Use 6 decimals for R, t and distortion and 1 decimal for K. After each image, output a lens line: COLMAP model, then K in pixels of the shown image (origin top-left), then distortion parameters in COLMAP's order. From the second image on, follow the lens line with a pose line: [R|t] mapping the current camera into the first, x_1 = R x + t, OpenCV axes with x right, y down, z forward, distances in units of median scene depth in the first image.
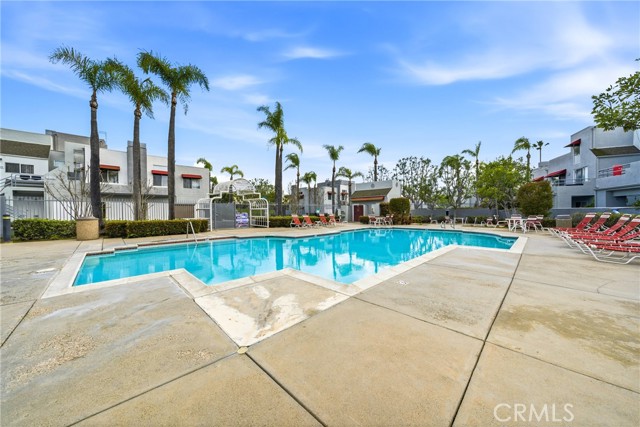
lens RADIAL K [[209.5, 0, 320.0], [0, 209.5, 213.5], [0, 0, 1]] dist [-0.000404, 0.000018]
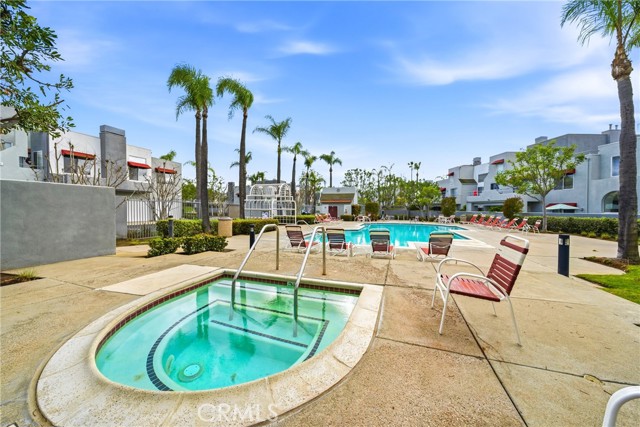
lens RADIAL K [[209.5, 0, 320.0], [0, 209.5, 213.5], [0, 0, 1]] dist [-0.000404, 0.000018]
pose [[0.902114, 0.002050, 0.431493, -0.534042], [-0.008900, 0.999864, 0.013857, -0.013890], [-0.431406, -0.016341, 0.902010, -0.128981]]
